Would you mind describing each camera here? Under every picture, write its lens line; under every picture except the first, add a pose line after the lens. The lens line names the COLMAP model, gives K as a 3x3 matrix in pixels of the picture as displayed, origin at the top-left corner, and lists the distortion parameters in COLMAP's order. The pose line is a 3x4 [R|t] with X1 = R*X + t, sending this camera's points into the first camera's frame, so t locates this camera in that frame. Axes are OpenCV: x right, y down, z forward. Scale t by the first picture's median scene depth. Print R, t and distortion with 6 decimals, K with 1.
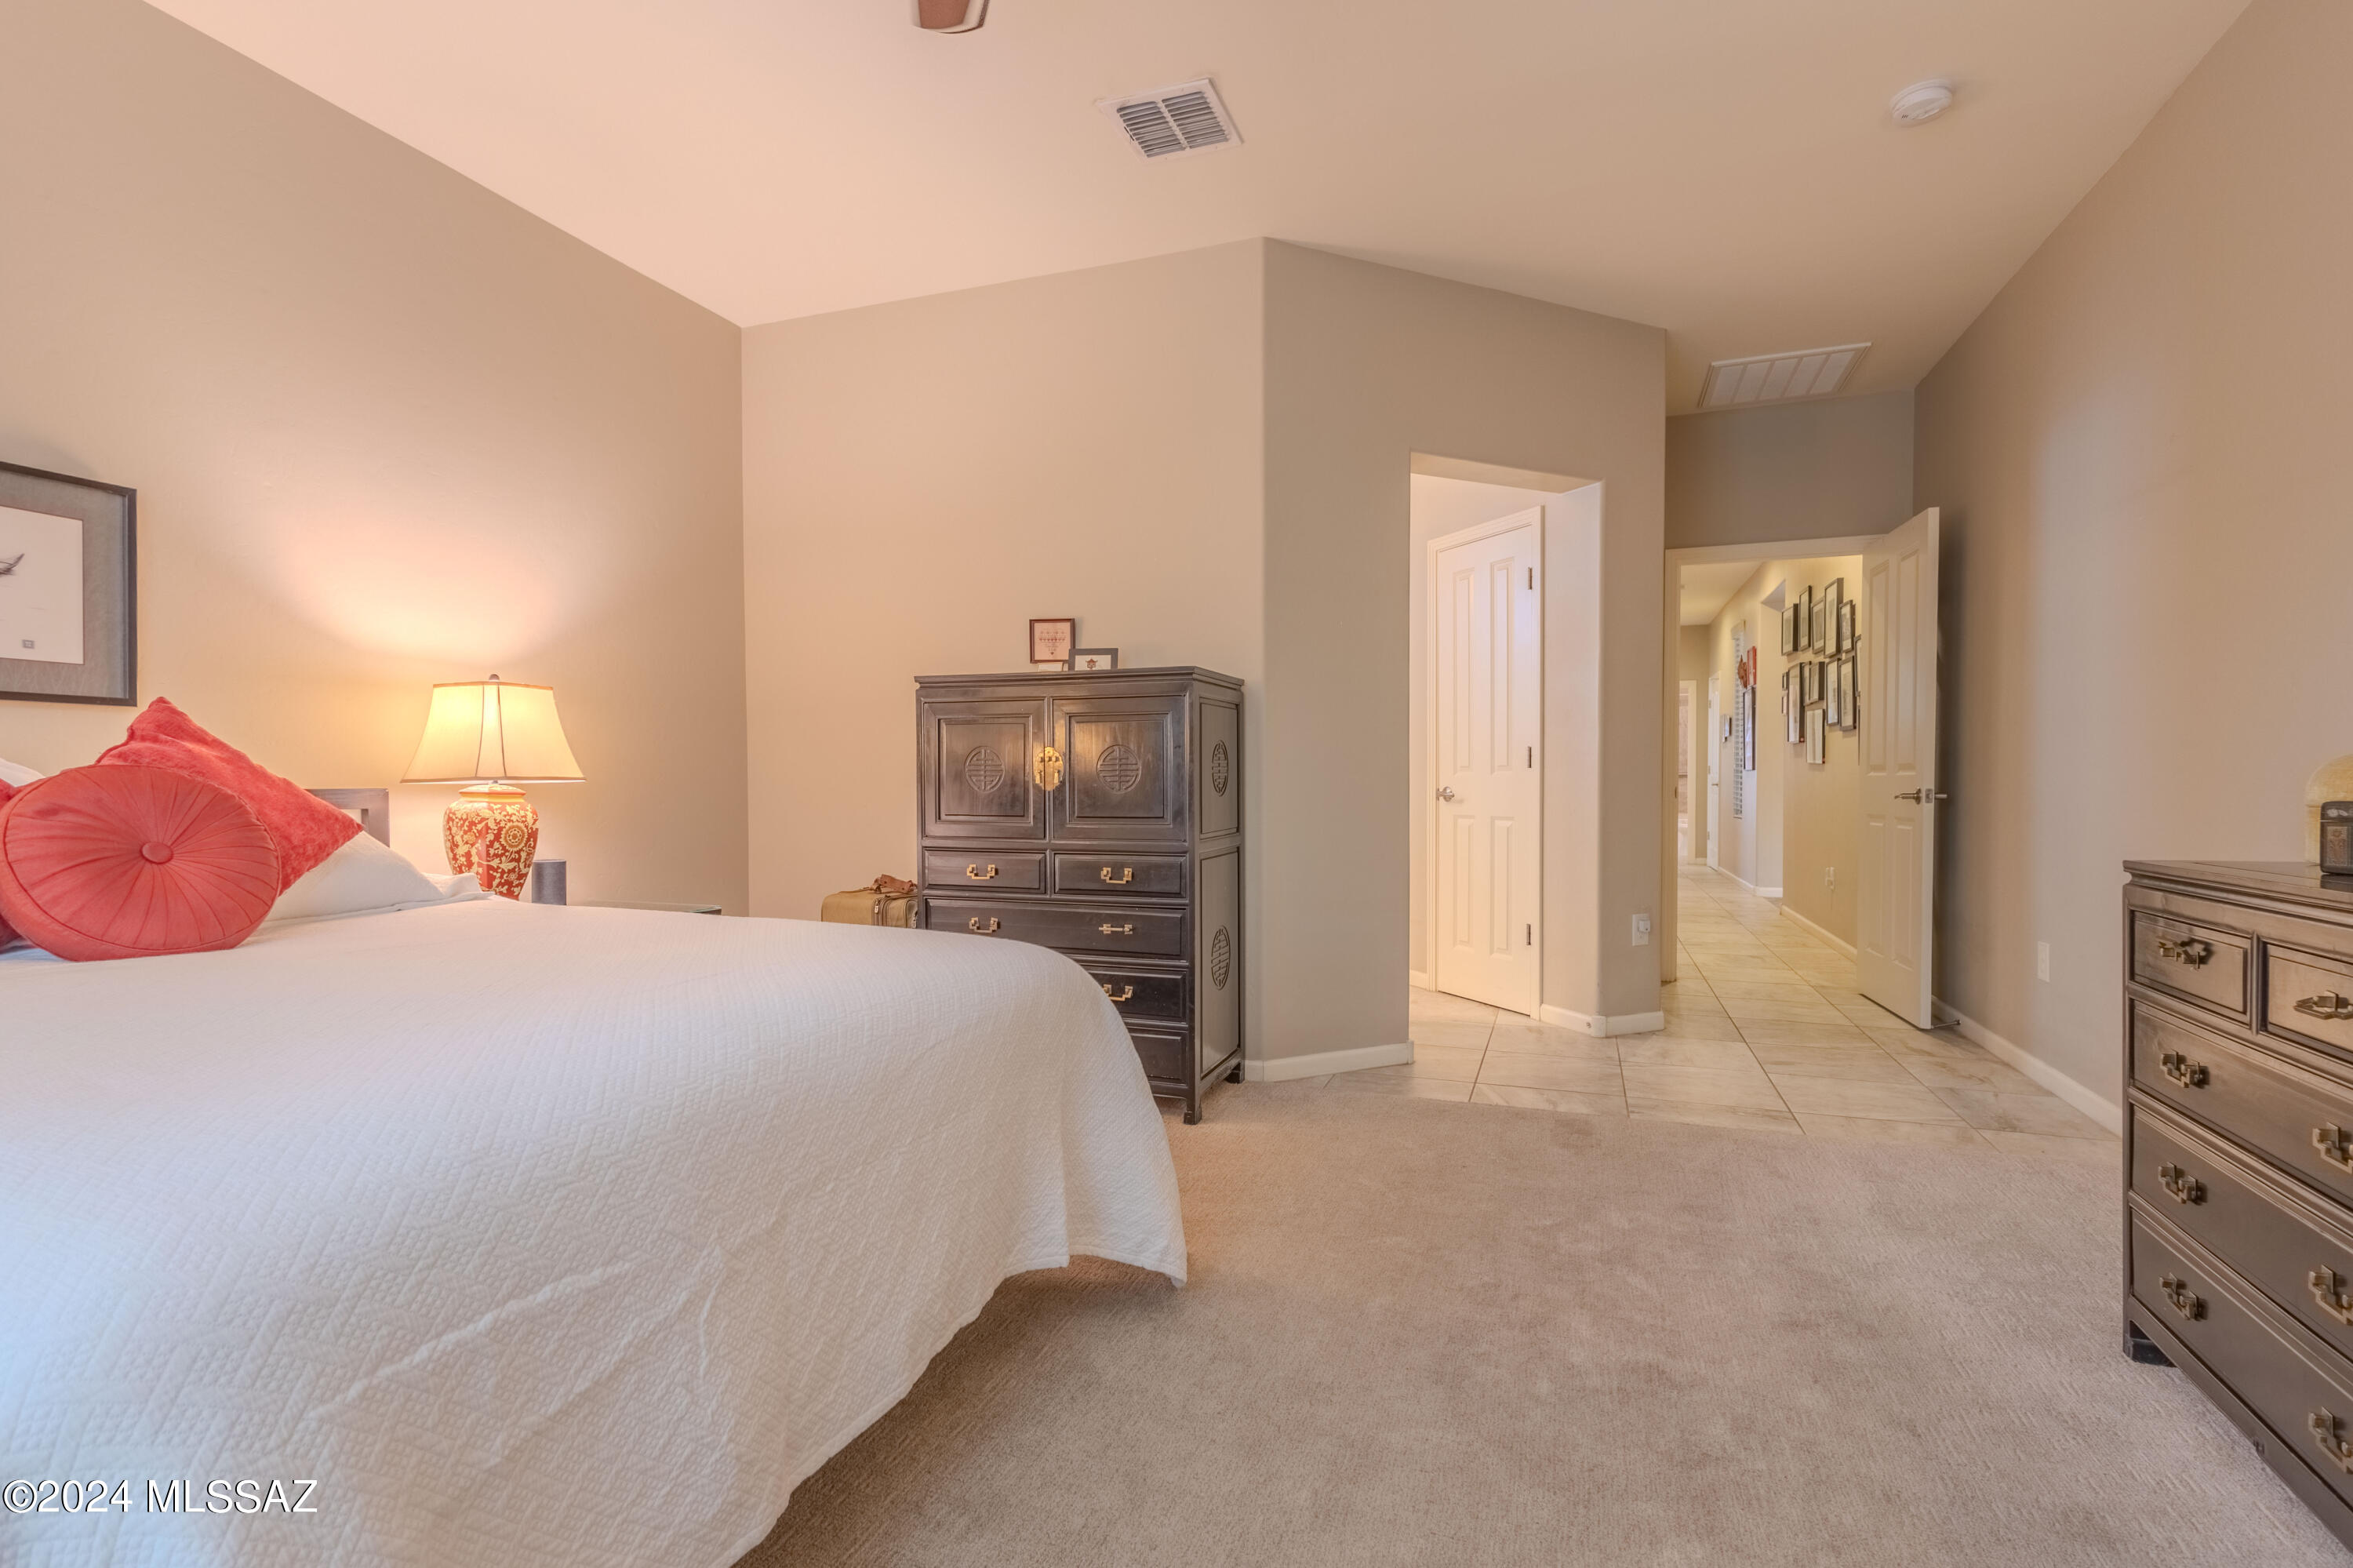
lens RADIAL K [[1091.1, 0, 1174.3], [0, 1091.1, 802.6], [0, 0, 1]] dist [0.009632, -0.000680]
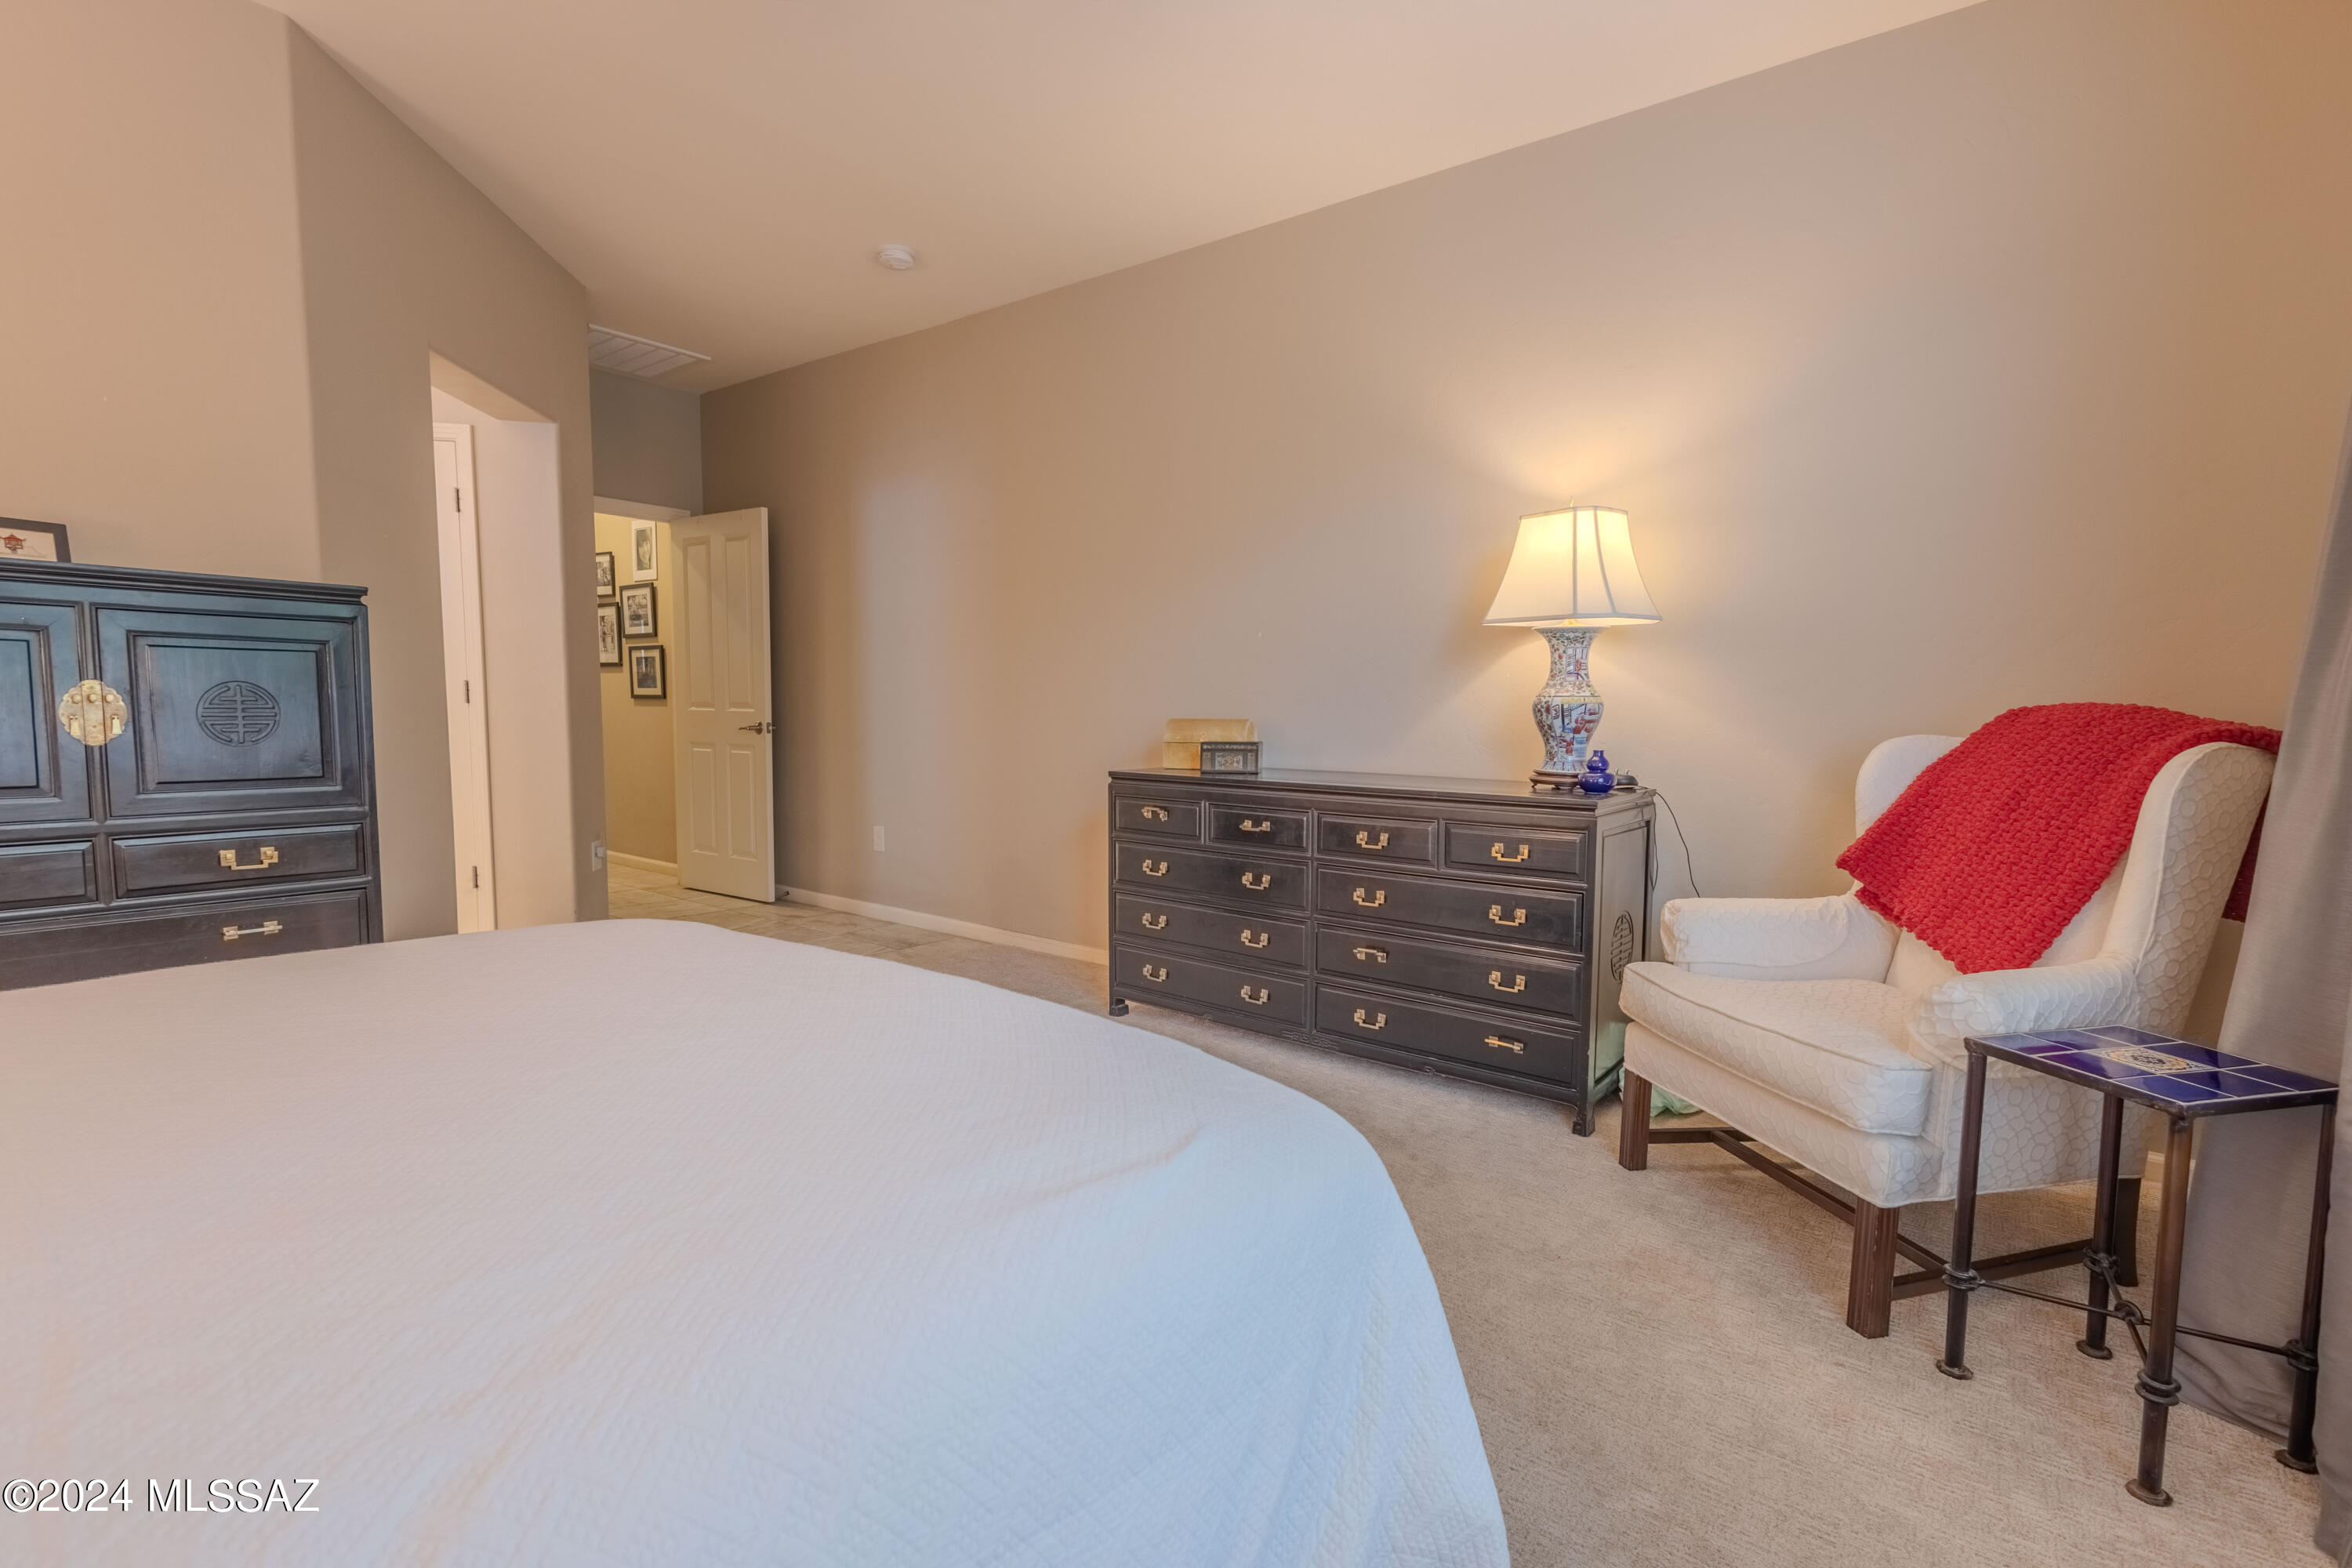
lens RADIAL K [[1090.6, 0, 1173.8], [0, 1090.6, 802.6], [0, 0, 1]] dist [0.009632, -0.000680]
pose [[0.307957, -0.078338, 0.948170, -0.549146], [0.004014, 0.996702, 0.081045, -0.028186], [-0.951392, -0.021153, 0.307256, 0.169586]]
